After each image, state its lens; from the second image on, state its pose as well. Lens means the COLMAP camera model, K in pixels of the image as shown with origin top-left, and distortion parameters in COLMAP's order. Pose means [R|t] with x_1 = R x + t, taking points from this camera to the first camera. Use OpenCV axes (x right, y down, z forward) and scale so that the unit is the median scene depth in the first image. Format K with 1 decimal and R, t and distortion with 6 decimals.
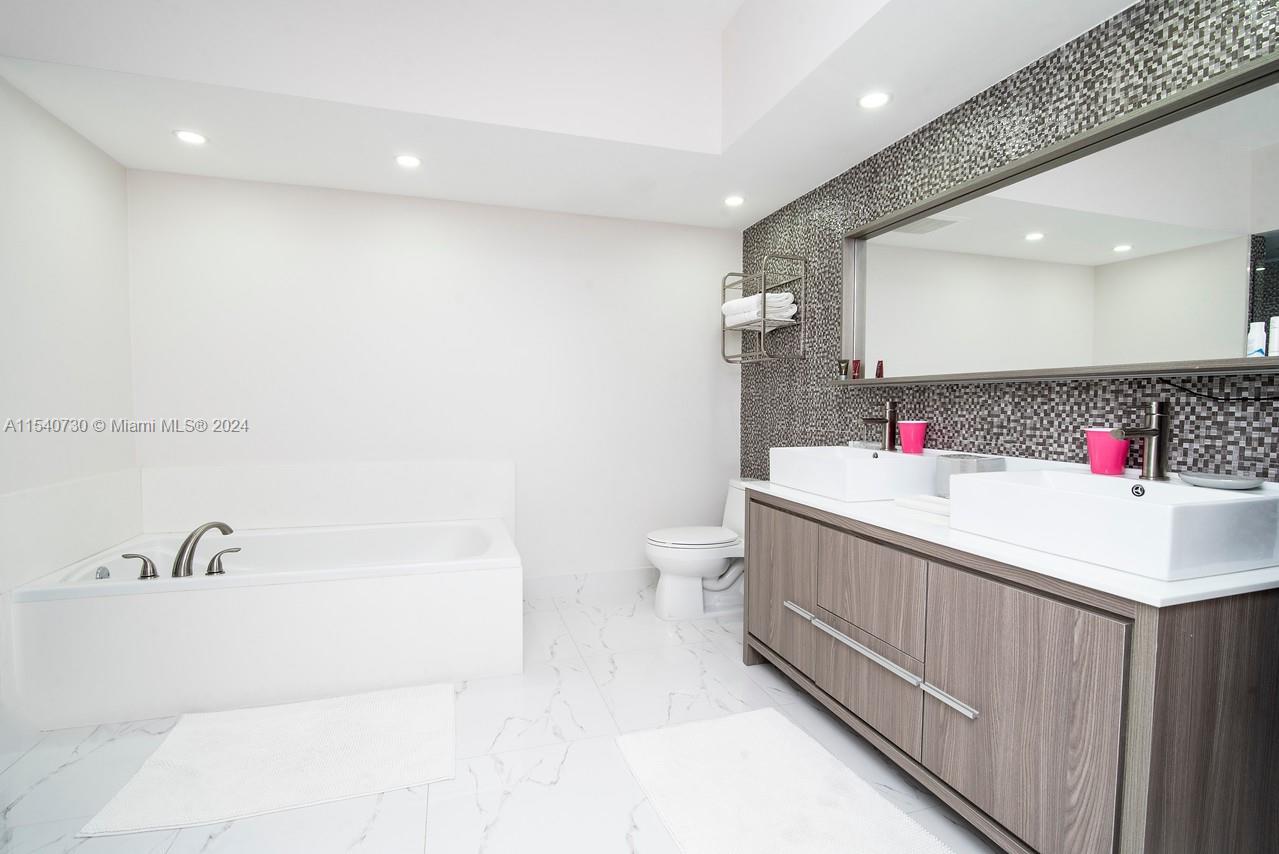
lens RADIAL K [[584.6, 0, 642.6], [0, 584.6, 428.9], [0, 0, 1]] dist [-0.015782, 0.000063]
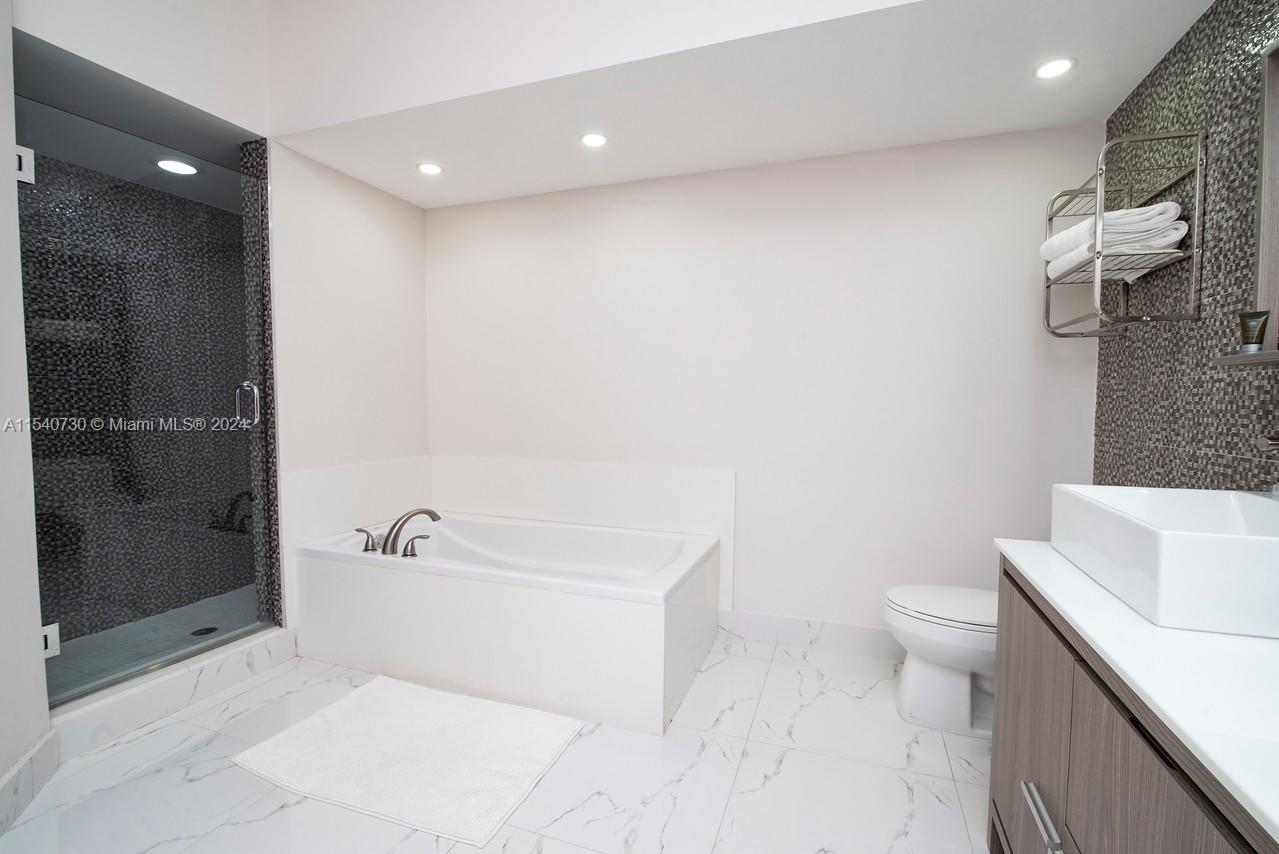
lens RADIAL K [[584.6, 0, 642.6], [0, 584.6, 428.9], [0, 0, 1]] dist [-0.015782, 0.000063]
pose [[0.786537, 0.028298, -0.616894, 0.220953], [-0.025712, 0.999584, 0.013069, -0.014781], [0.617007, 0.005582, 0.786937, 0.292888]]
